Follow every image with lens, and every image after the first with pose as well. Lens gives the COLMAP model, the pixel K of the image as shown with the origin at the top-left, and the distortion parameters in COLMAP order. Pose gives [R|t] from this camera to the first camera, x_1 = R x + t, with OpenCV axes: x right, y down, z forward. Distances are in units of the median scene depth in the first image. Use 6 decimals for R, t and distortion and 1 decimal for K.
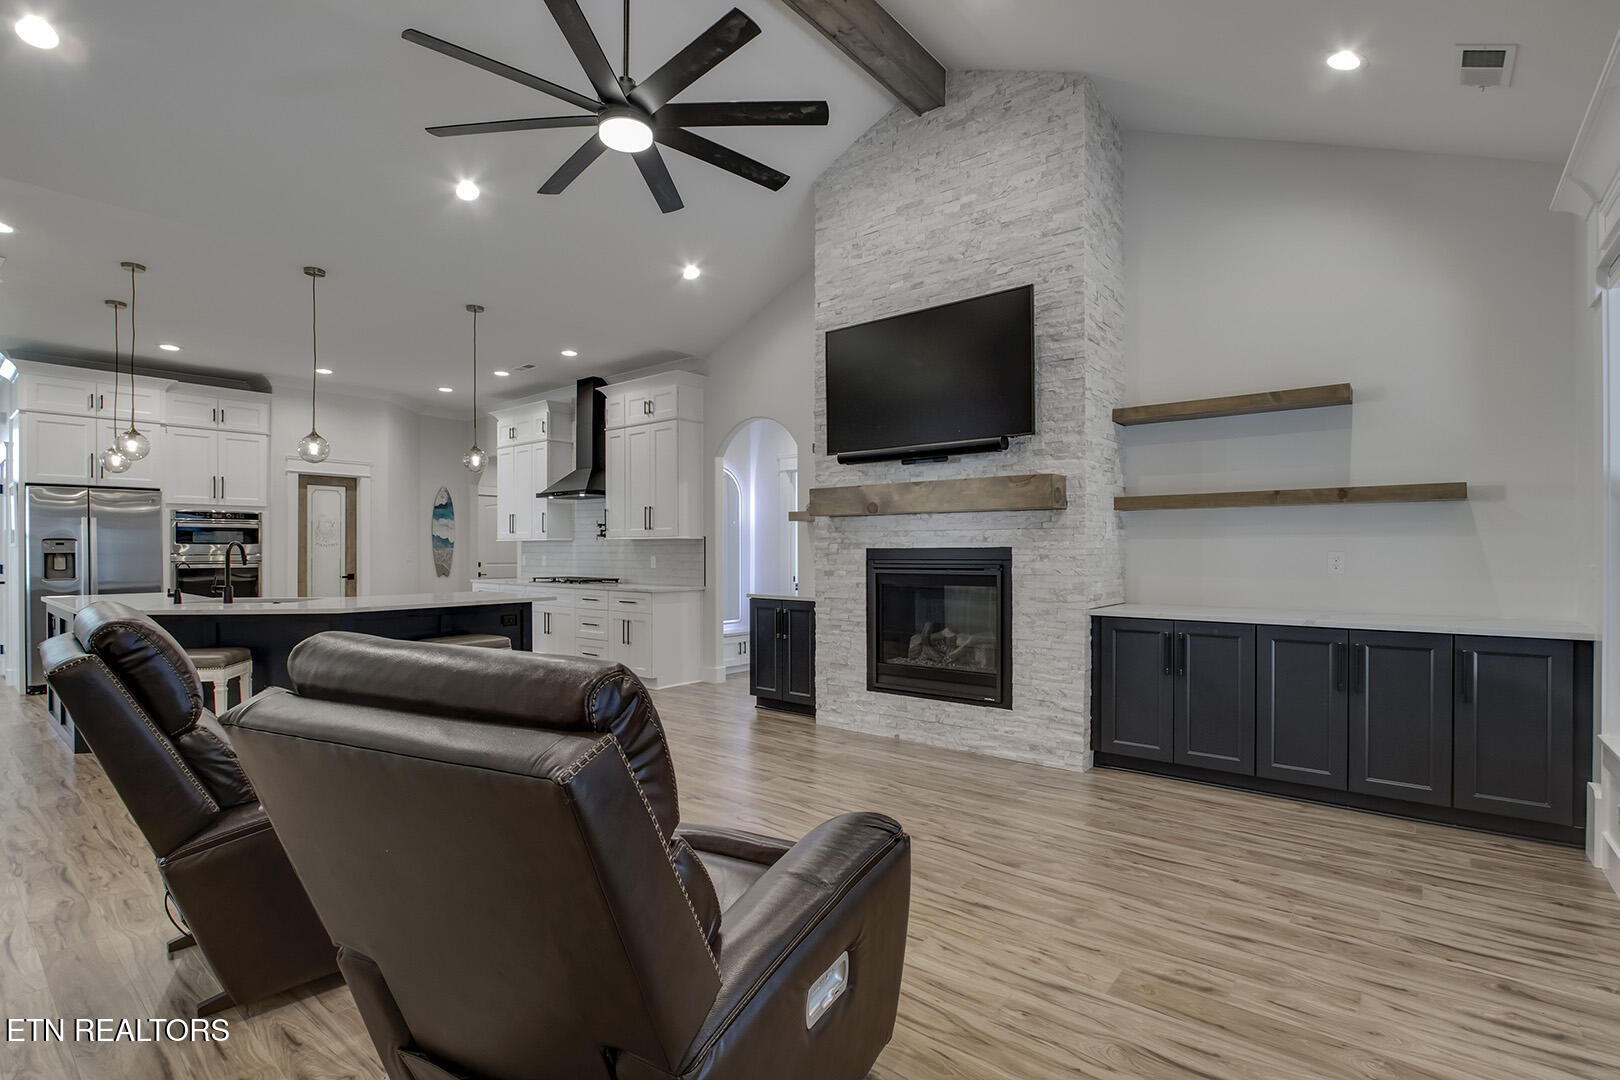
lens RADIAL K [[760.9, 0, 812.5], [0, 760.9, 552.5], [0, 0, 1]] dist [-0.013905, 0.000090]
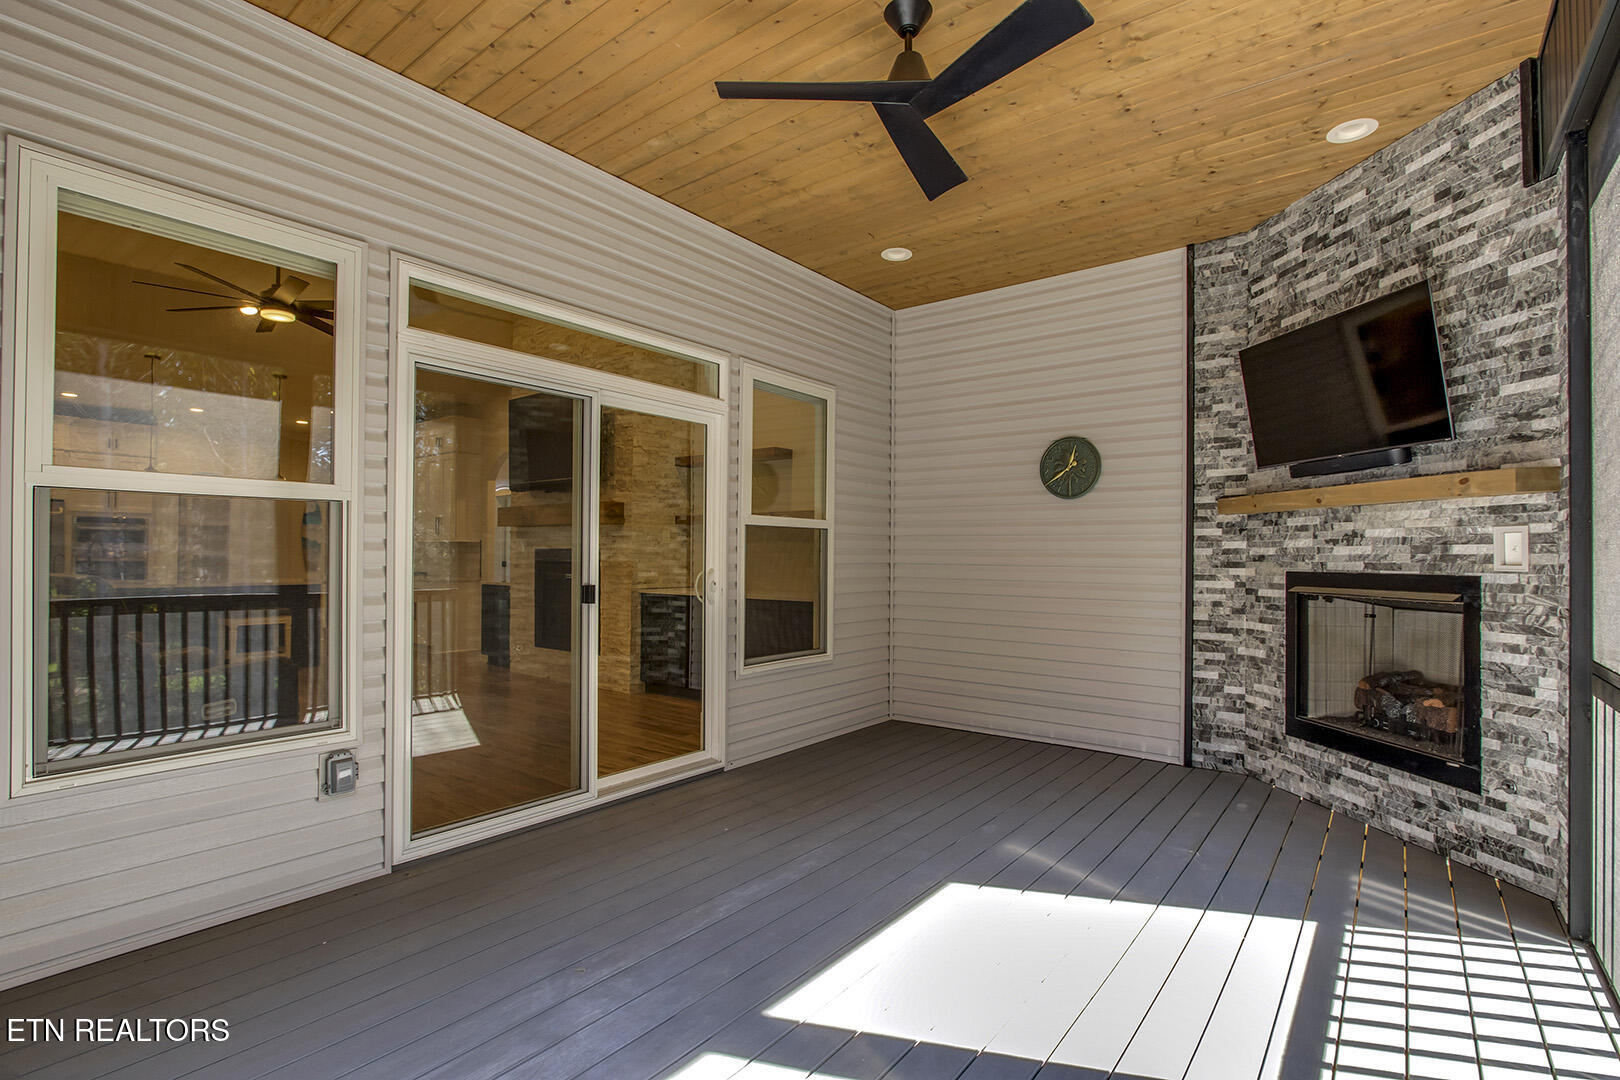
lens RADIAL K [[760.9, 0, 812.5], [0, 760.9, 552.5], [0, 0, 1]] dist [-0.013905, 0.000090]
pose [[0.999655, 0.008495, 0.024867, 0.534808], [-0.008284, 0.999929, -0.008565, 0.009433], [-0.024938, 0.008356, 0.999654, -0.444354]]
